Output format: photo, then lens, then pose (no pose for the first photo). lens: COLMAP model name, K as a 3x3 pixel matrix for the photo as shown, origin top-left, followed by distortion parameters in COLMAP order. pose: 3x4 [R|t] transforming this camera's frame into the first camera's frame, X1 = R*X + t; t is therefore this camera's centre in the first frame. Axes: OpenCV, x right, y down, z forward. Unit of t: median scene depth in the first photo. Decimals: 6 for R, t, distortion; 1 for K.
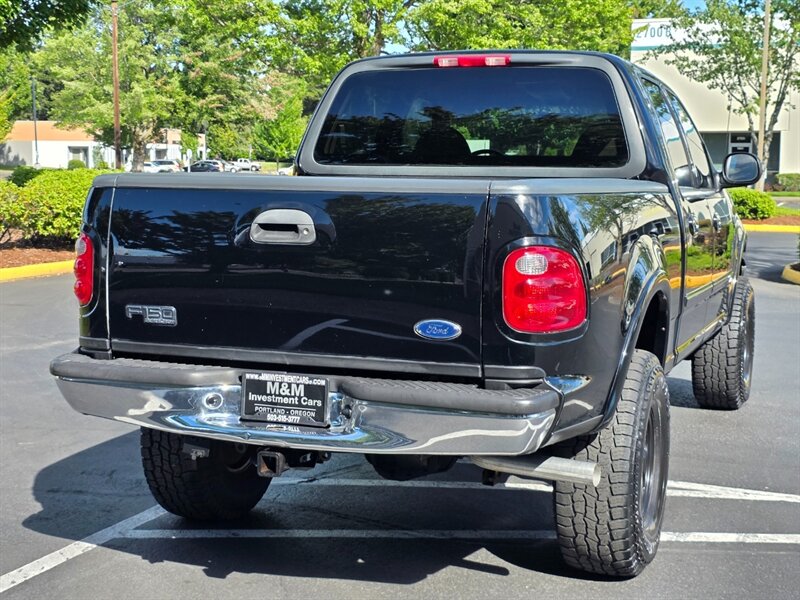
lens RADIAL K [[1195.2, 0, 396.3], [0, 1195.2, 298.2], [0, 0, 1]] dist [0.088569, -0.044007]
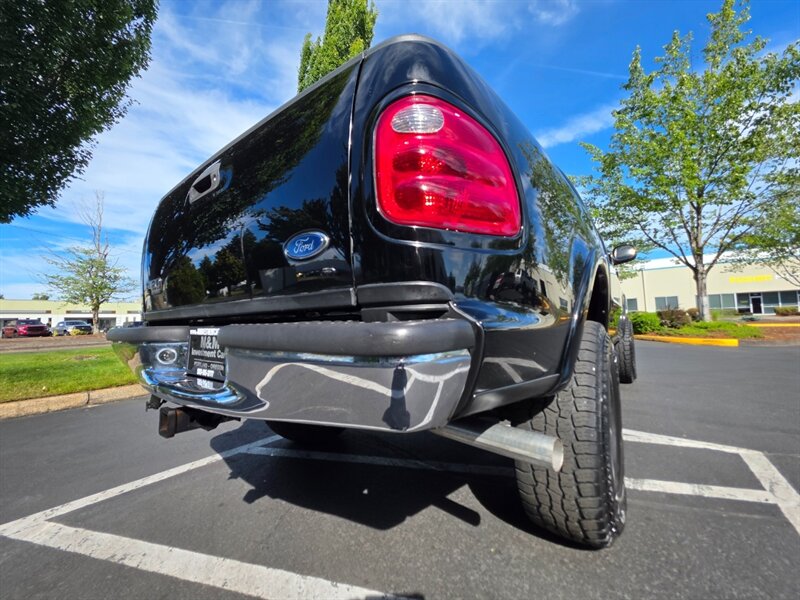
lens RADIAL K [[315.3, 0, 400.0], [0, 315.3, 300.0], [0, 0, 1]] dist [0.000150, 0.000039]
pose [[0.961302, -0.055902, -0.269767, 0.121194], [0.009466, 0.985321, -0.170448, 0.079132], [0.275335, 0.161299, 0.947720, 0.714245]]
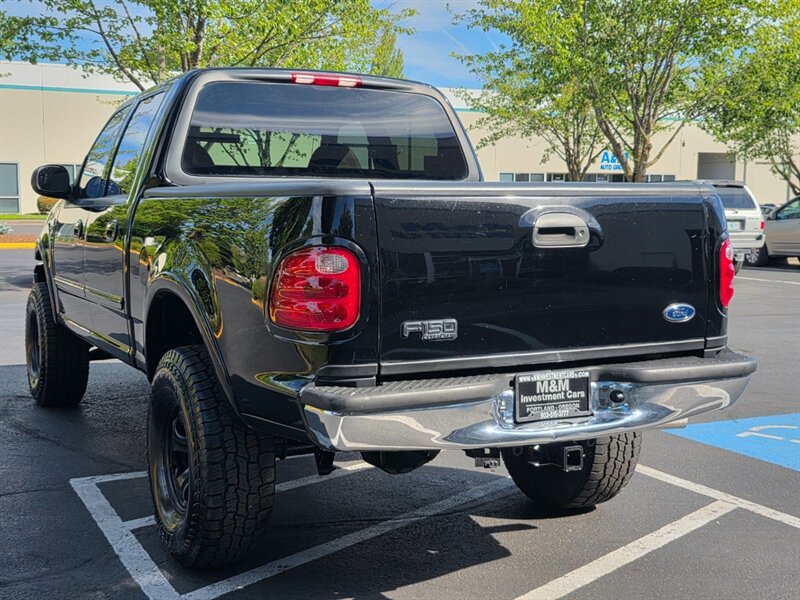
lens RADIAL K [[1018.4, 0, 400.9], [0, 1018.4, 302.3], [0, 0, 1]] dist [0.017747, -0.005967]
pose [[0.668594, -0.082626, 0.739023, -0.754239], [0.083273, 0.995876, 0.036006, -0.036137], [-0.738950, 0.037467, 0.672718, 0.451034]]
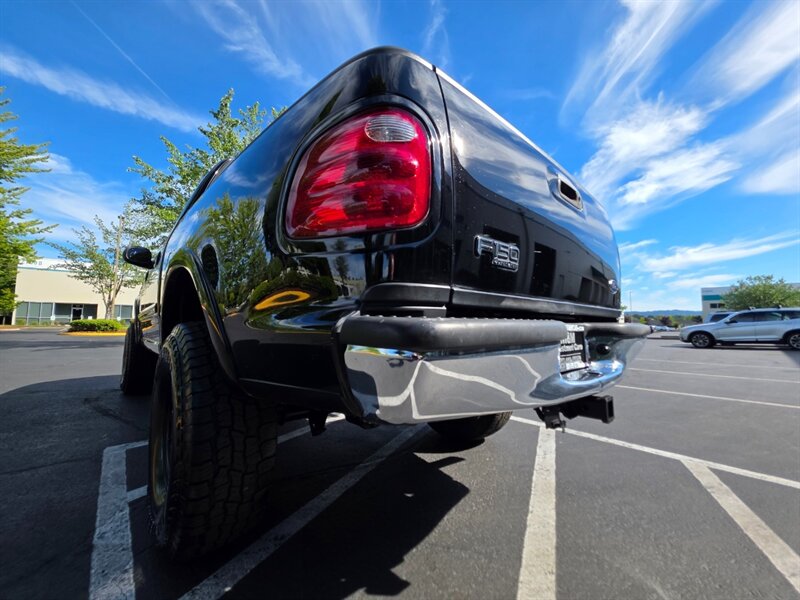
lens RADIAL K [[315.3, 0, 400.0], [0, 315.3, 300.0], [0, 0, 1]] dist [0.000150, 0.000039]
pose [[0.452067, 0.061578, 0.889856, -0.379388], [0.092257, 0.989036, -0.115310, 0.055309], [-0.887200, 0.134224, 0.441429, 0.910552]]
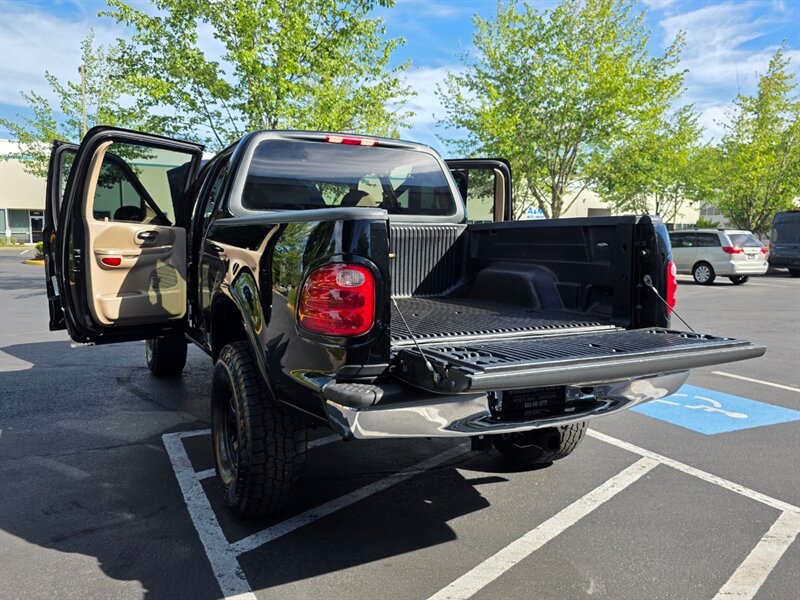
lens RADIAL K [[626.8, 0, 393.4], [0, 626.8, 302.0], [0, 0, 1]] dist [0.007924, 0.001396]
pose [[0.679823, -0.081264, 0.728860, -0.604490], [0.078049, 0.996215, 0.038275, -0.039155], [-0.729211, 0.030867, 0.683592, 0.594297]]
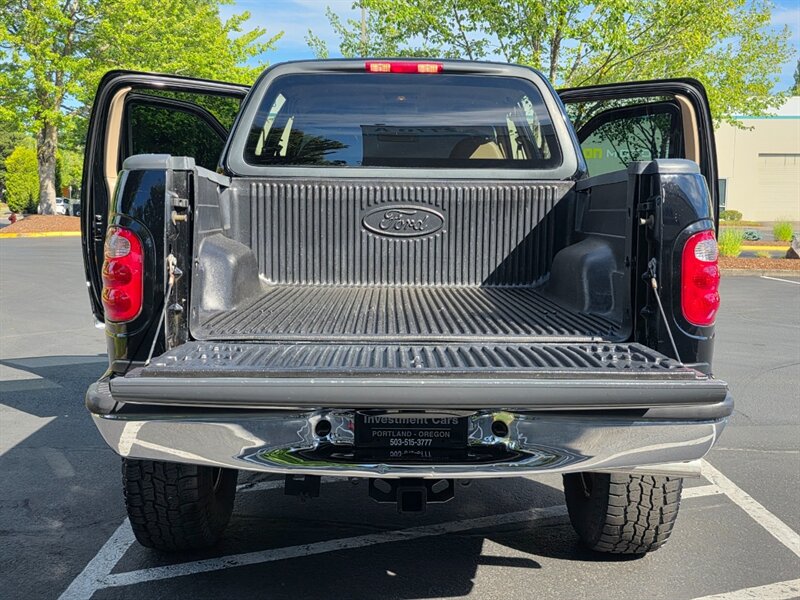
lens RADIAL K [[865.3, 0, 400.0], [0, 865.3, 300.0], [0, 0, 1]] dist [0.024389, 0.008409]
pose [[0.929784, -0.042129, 0.365688, -0.290206], [0.040505, 0.999106, 0.012117, -0.007173], [-0.365871, 0.003546, 0.930659, 0.393434]]
